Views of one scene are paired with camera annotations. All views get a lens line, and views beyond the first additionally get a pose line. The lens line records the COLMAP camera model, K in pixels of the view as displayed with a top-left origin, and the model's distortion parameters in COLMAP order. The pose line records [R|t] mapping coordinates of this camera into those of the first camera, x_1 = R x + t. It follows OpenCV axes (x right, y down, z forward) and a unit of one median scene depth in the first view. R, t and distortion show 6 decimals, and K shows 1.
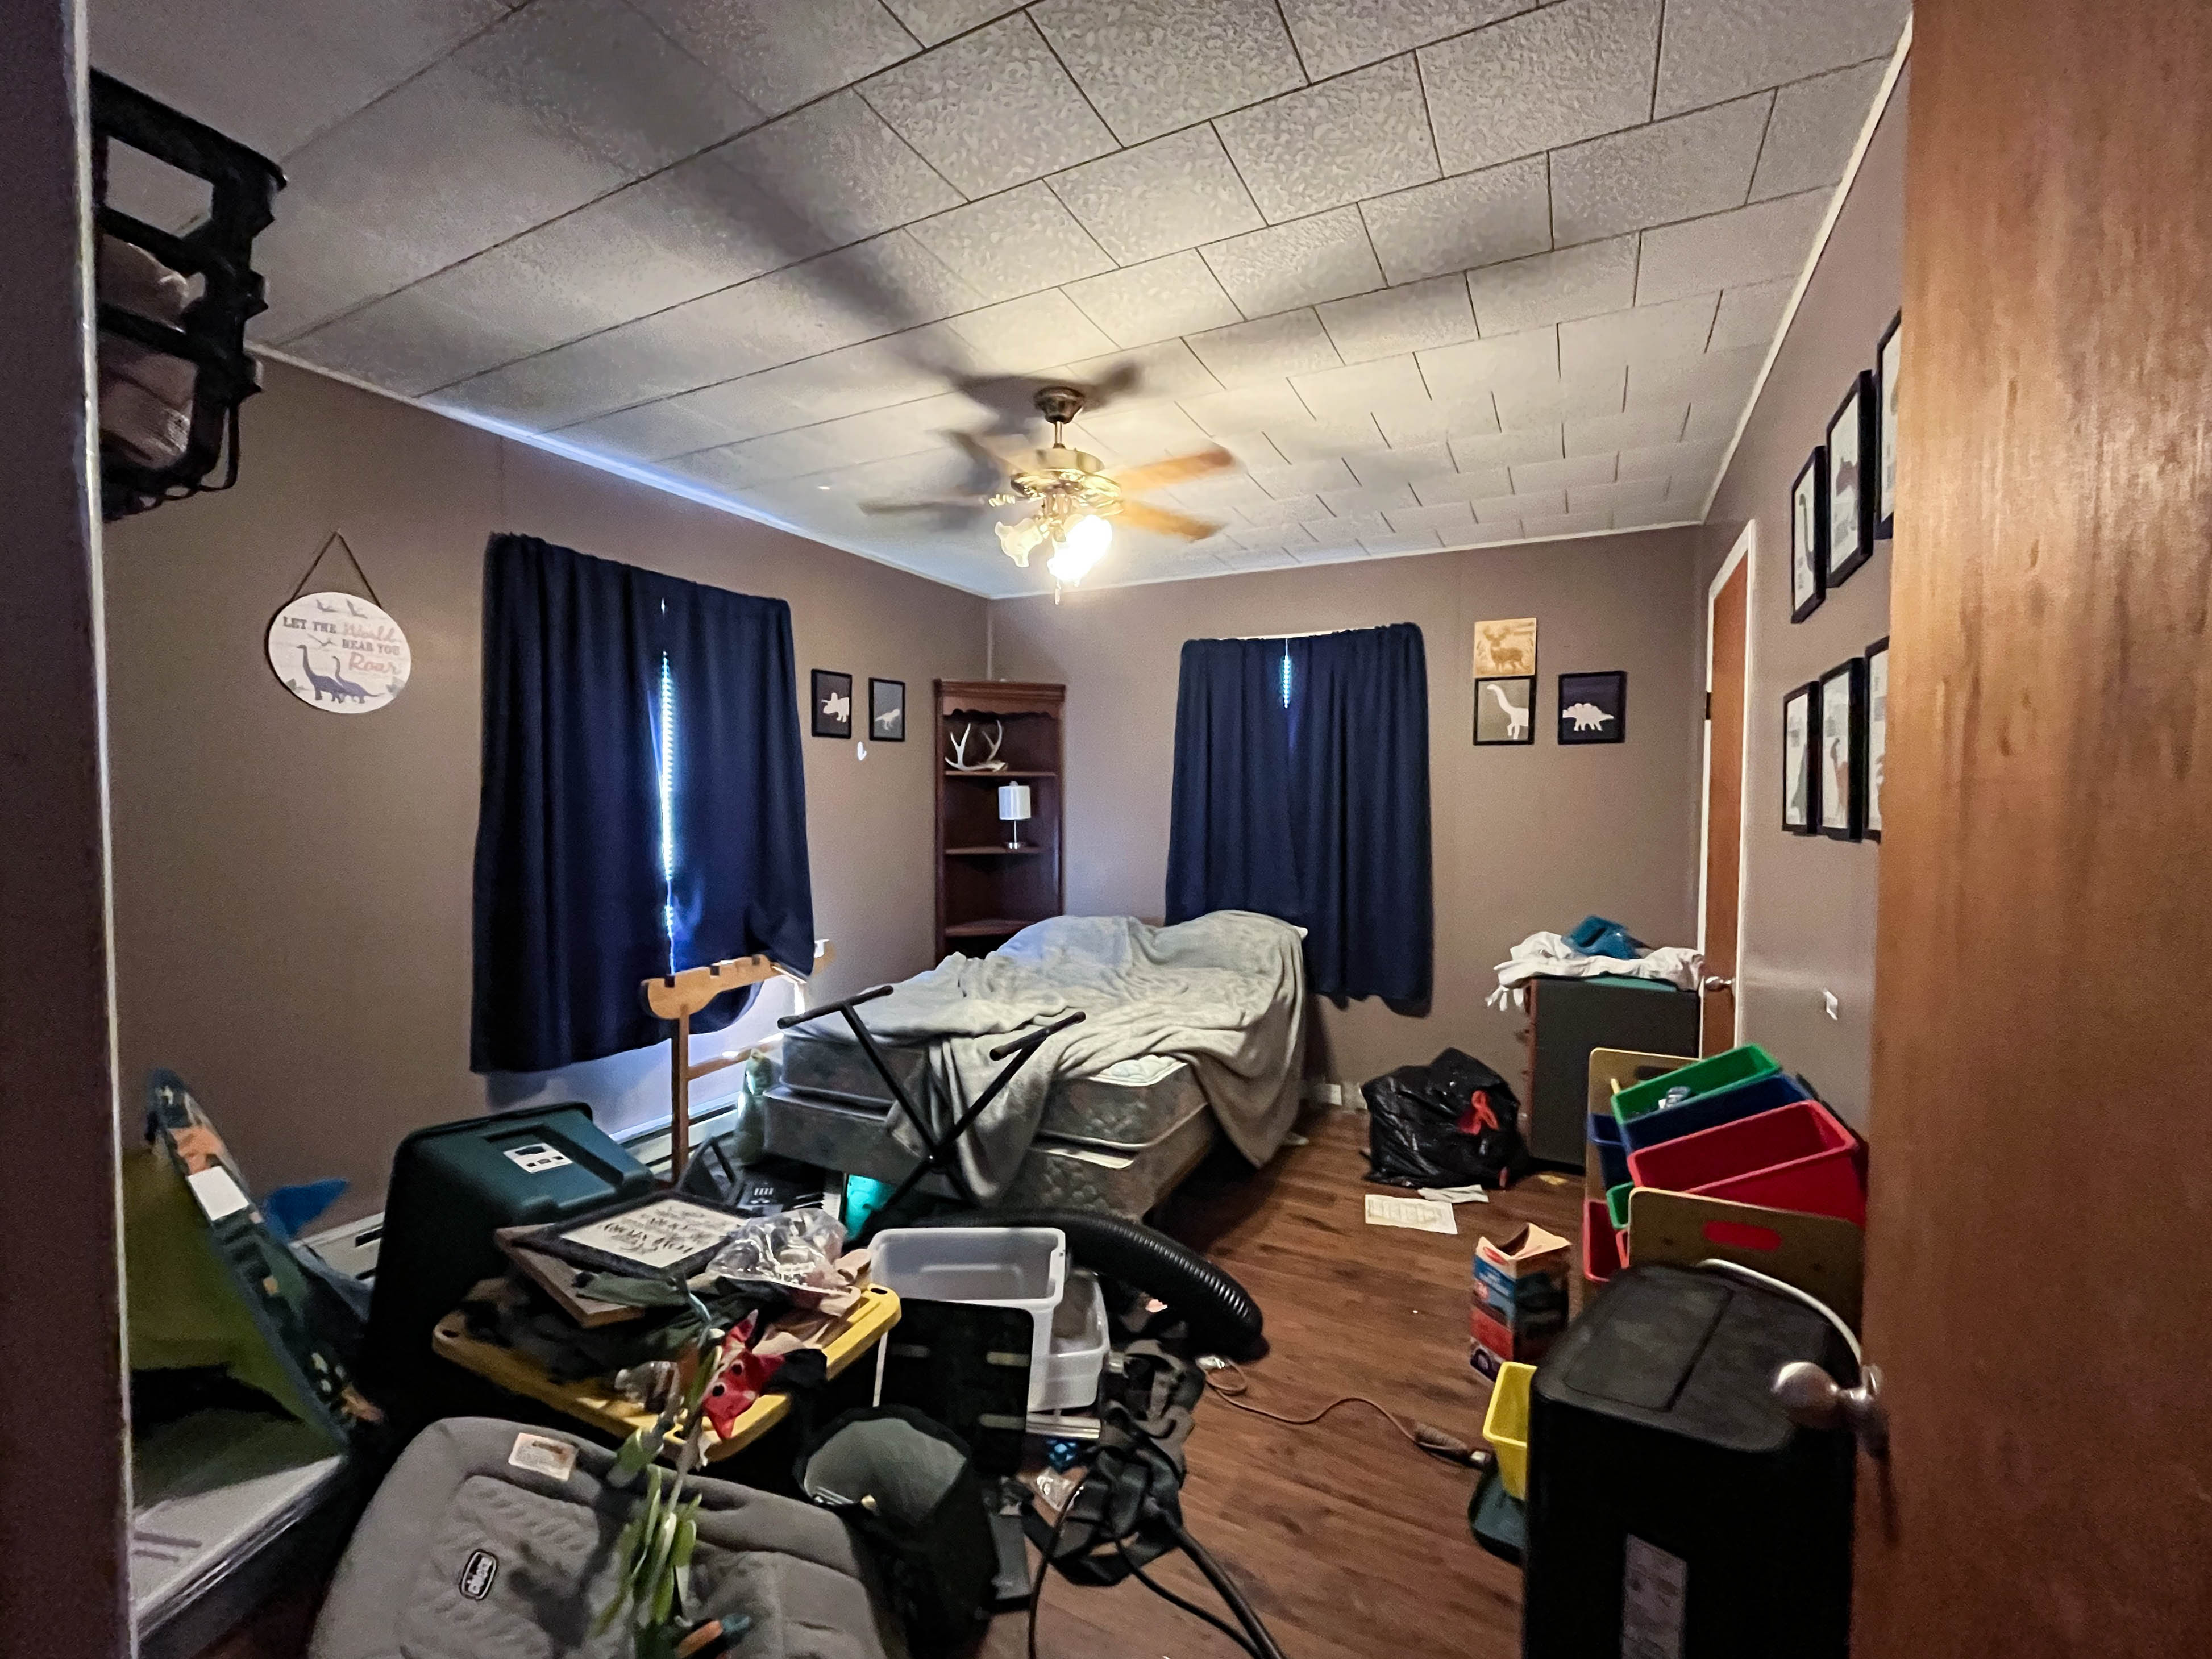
lens RADIAL K [[921.6, 0, 1102.0], [0, 921.6, 831.8], [0, 0, 1]] dist [0.000601, 0.000084]
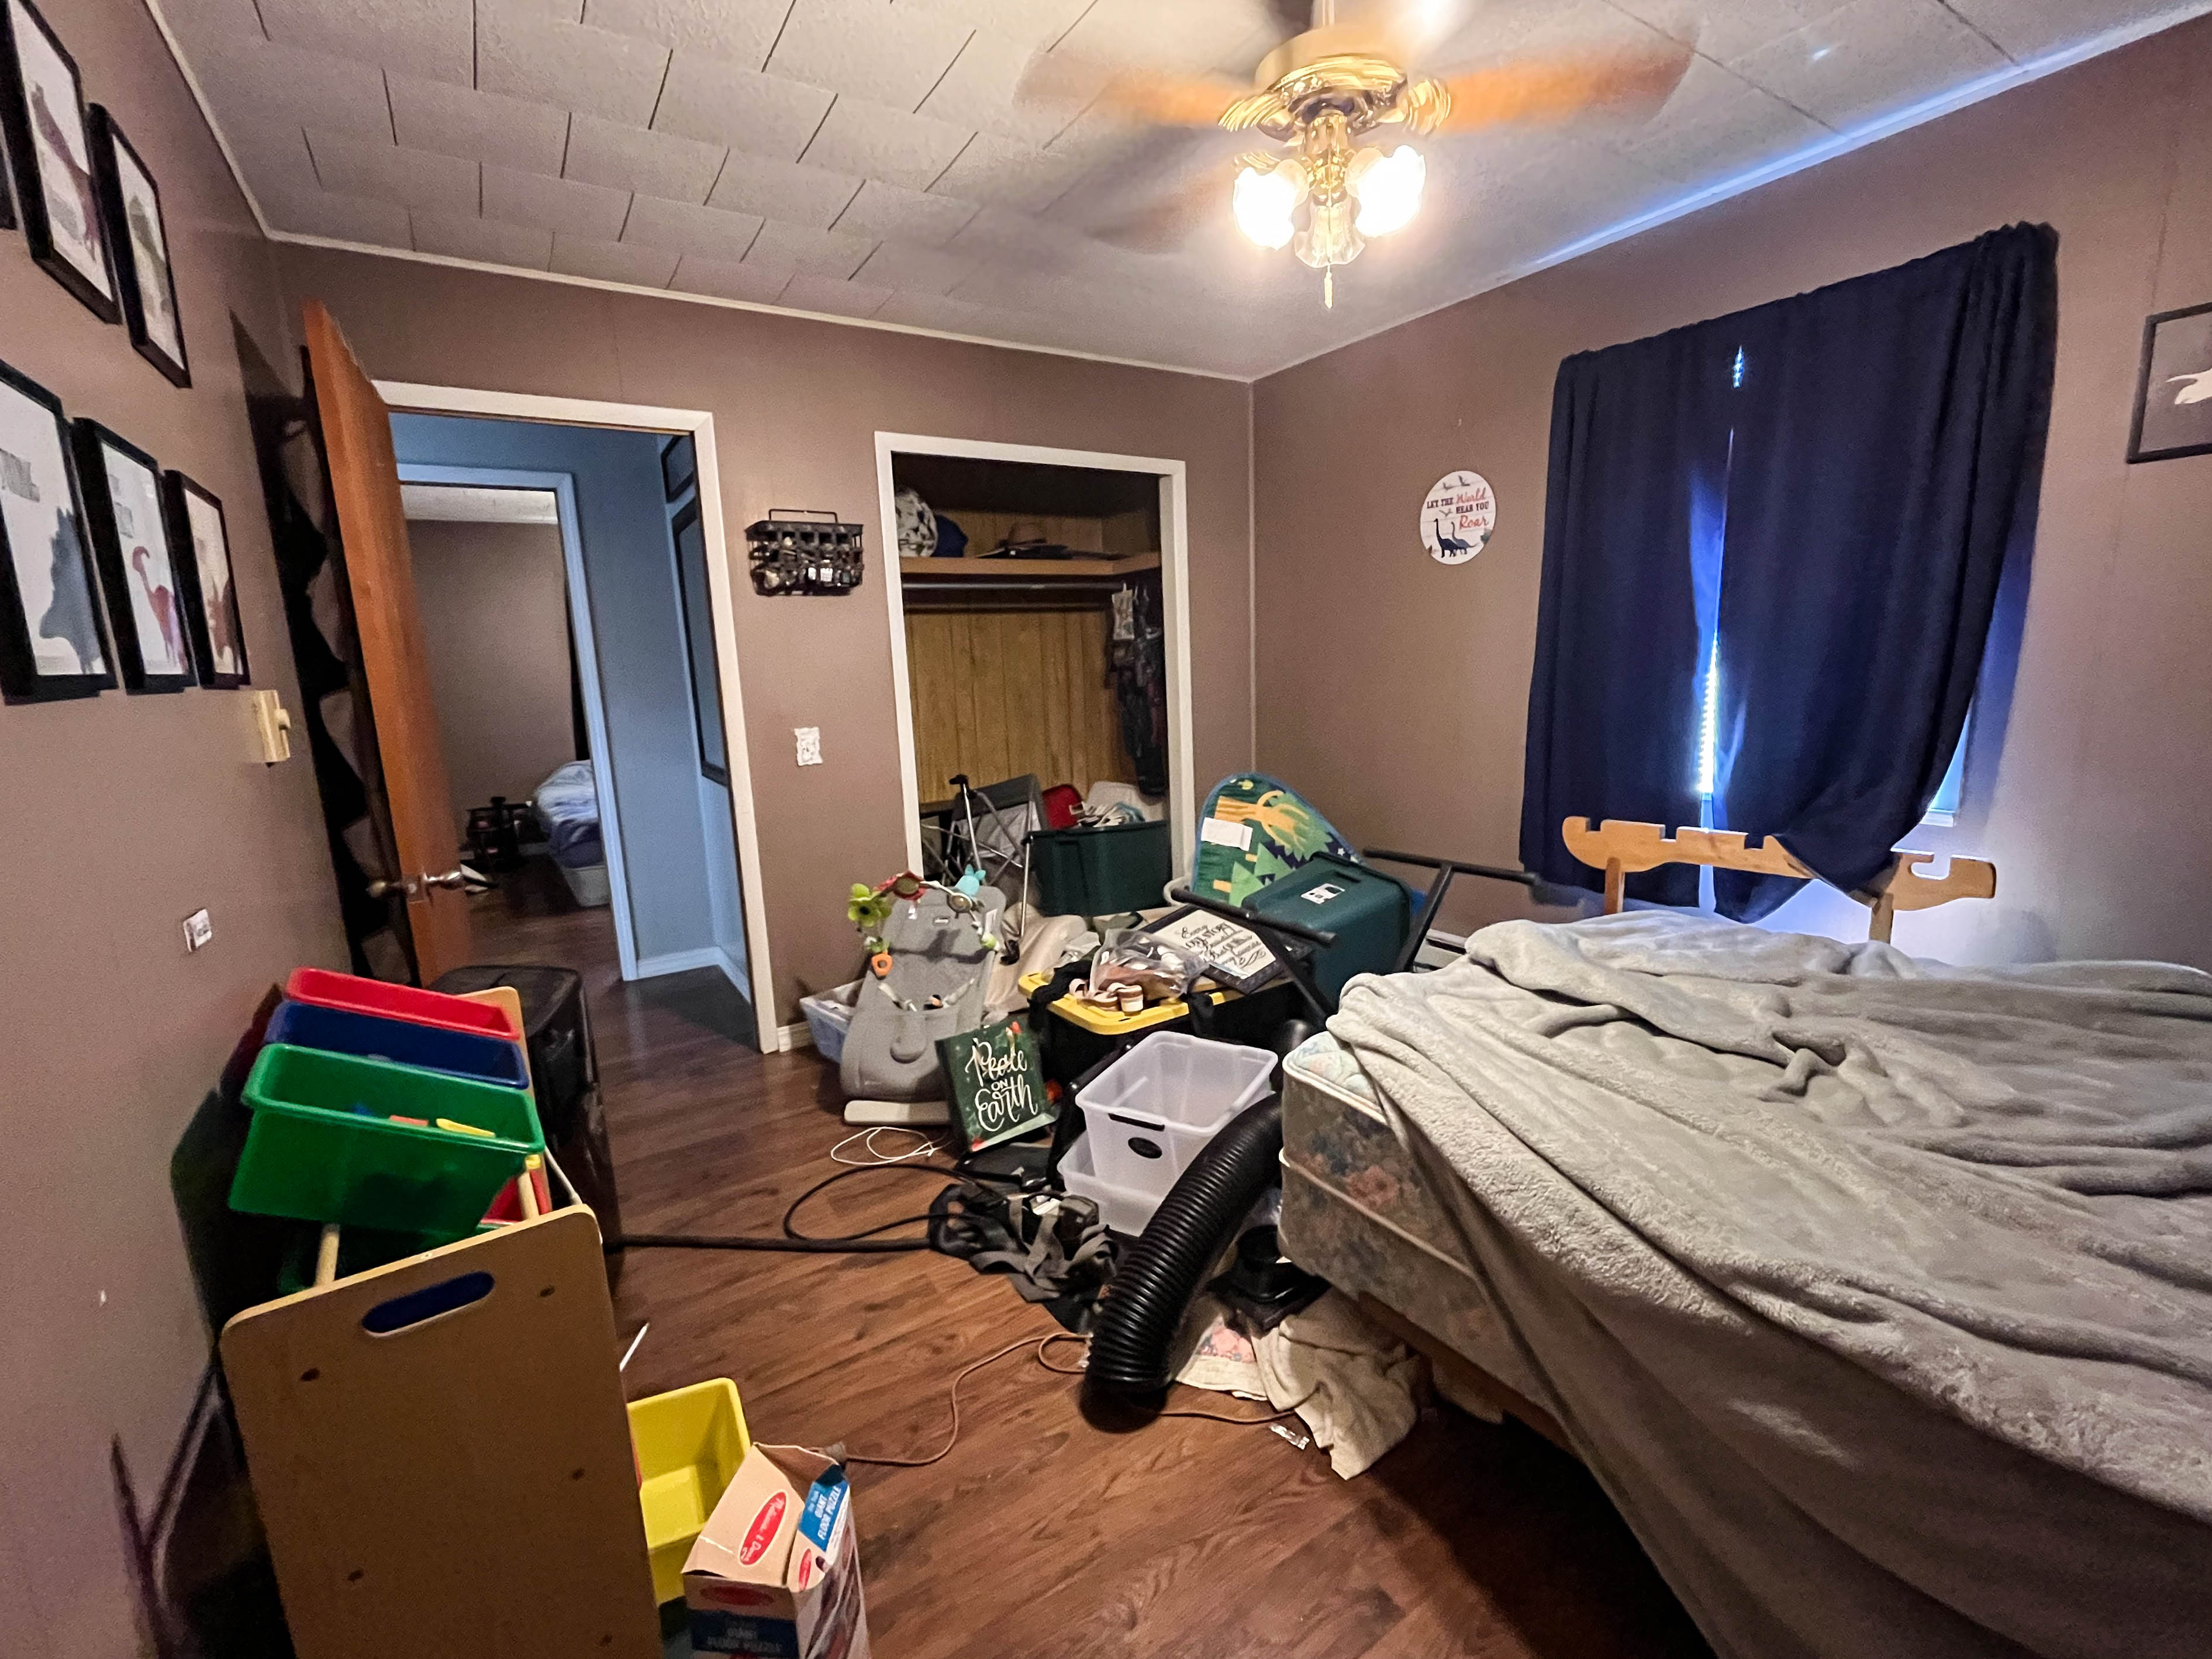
lens RADIAL K [[921.7, 0, 1102.0], [0, 921.7, 831.8], [0, 0, 1]] dist [0.000601, 0.000084]
pose [[-0.481176, 0.177055, -0.858557, 0.666113], [0.002956, 0.979713, 0.200384, -0.016808], [0.876619, 0.093882, -0.471938, 1.236035]]
